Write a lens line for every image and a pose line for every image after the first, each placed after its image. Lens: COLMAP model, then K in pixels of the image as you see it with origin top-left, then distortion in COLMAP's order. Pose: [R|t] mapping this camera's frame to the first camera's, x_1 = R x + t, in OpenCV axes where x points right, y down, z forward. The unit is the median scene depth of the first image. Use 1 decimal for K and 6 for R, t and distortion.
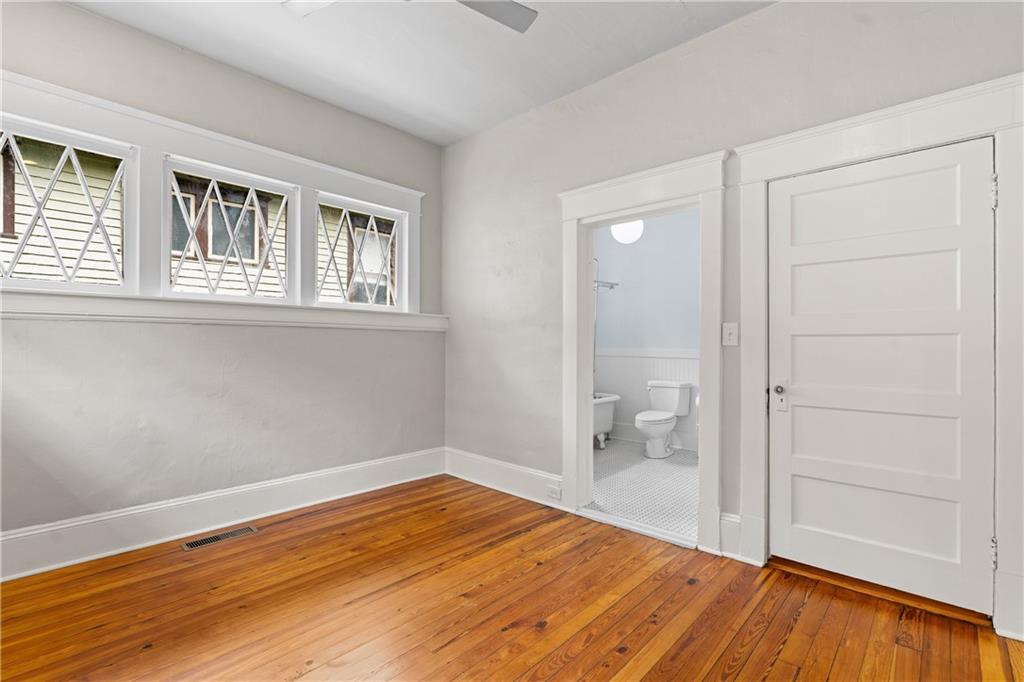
lens RADIAL K [[468.4, 0, 517.0], [0, 468.4, 340.7], [0, 0, 1]] dist [-0.009100, 0.000631]
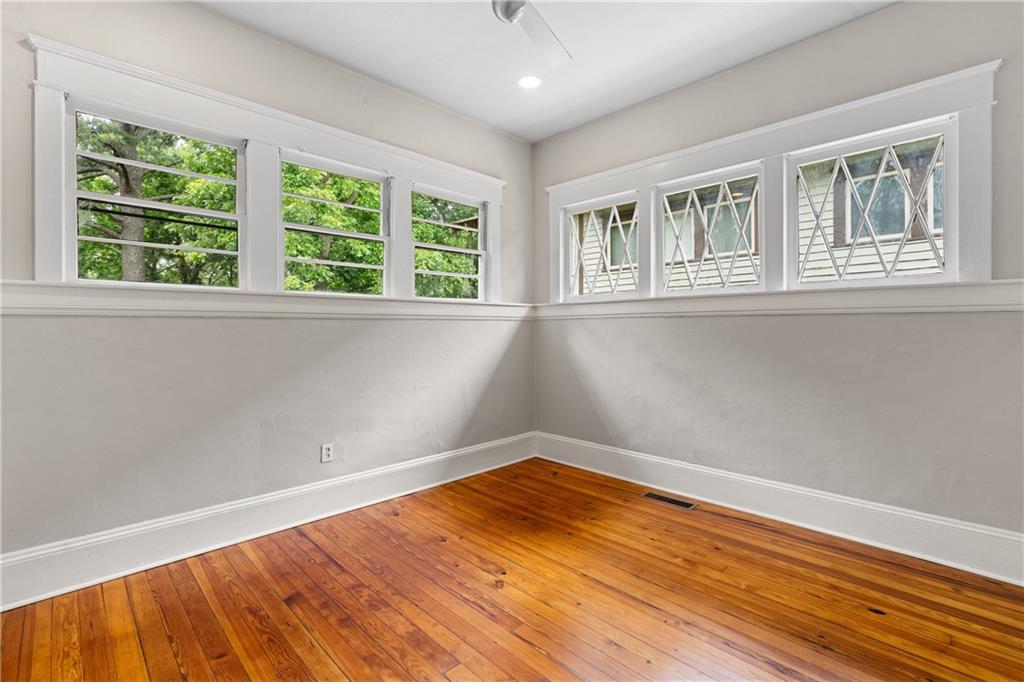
lens RADIAL K [[468.4, 0, 517.6], [0, 468.4, 331.3], [0, 0, 1]] dist [-0.009100, 0.000631]
pose [[-0.028205, 0.003610, -0.999596, 0.489555], [-0.000980, 0.999993, 0.003639, -0.003615], [0.999602, 0.001082, -0.028202, 0.593522]]
